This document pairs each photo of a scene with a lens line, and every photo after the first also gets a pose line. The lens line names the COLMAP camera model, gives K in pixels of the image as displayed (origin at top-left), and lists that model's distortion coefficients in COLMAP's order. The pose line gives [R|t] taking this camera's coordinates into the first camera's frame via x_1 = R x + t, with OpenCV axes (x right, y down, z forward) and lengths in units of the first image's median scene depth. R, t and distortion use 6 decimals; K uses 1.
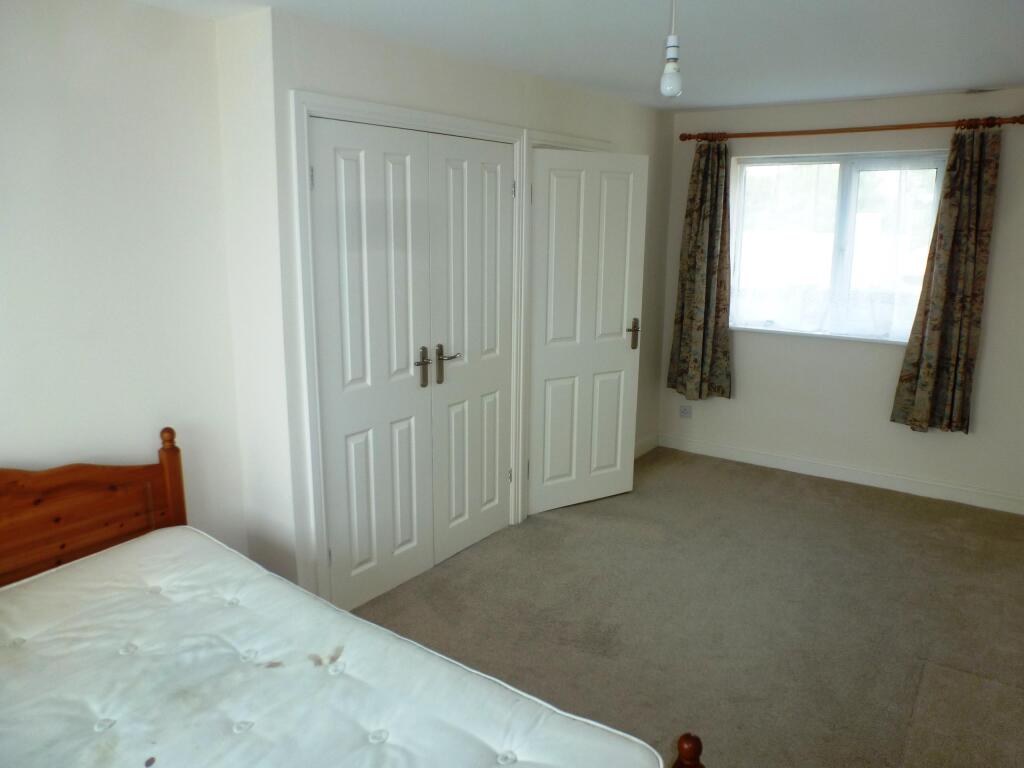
lens RADIAL K [[737.5, 0, 512.0], [0, 737.5, 384.0], [0, 0, 1]] dist [-0.058600, 0.038868]
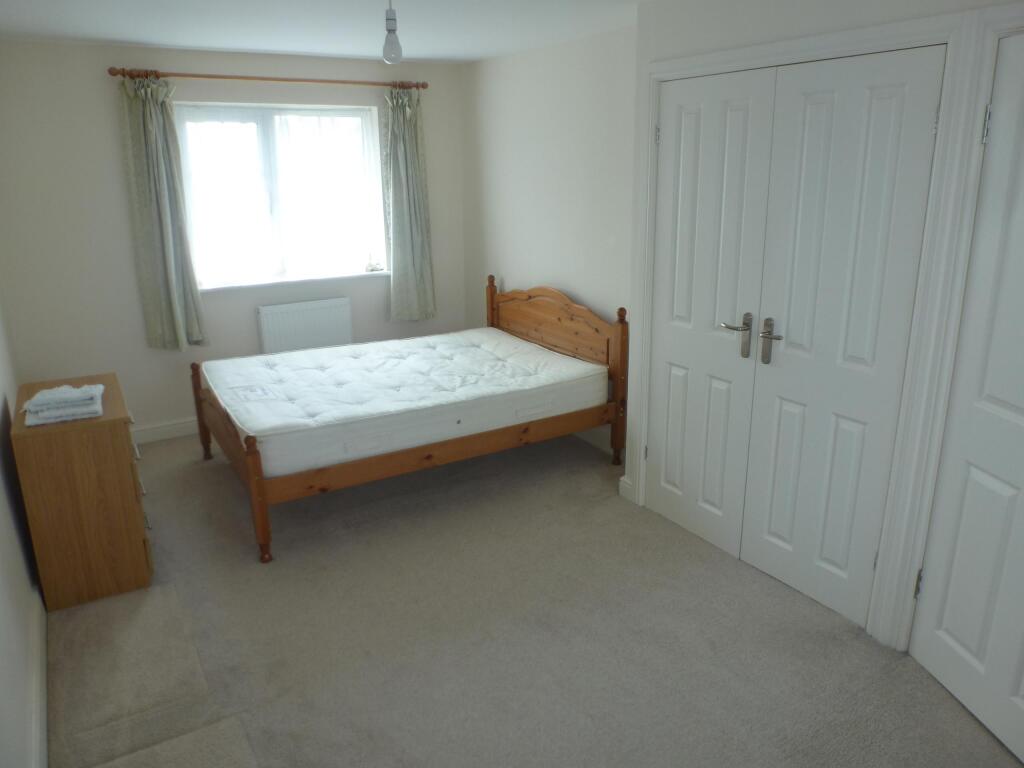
lens RADIAL K [[737.5, 0, 512.0], [0, 737.5, 384.0], [0, 0, 1]] dist [-0.058600, 0.038868]
pose [[-0.370820, 0.258726, -0.891938, 0.987772], [-0.201227, 0.915211, 0.349137, -0.274322], [0.906642, 0.308949, -0.287316, 1.242451]]
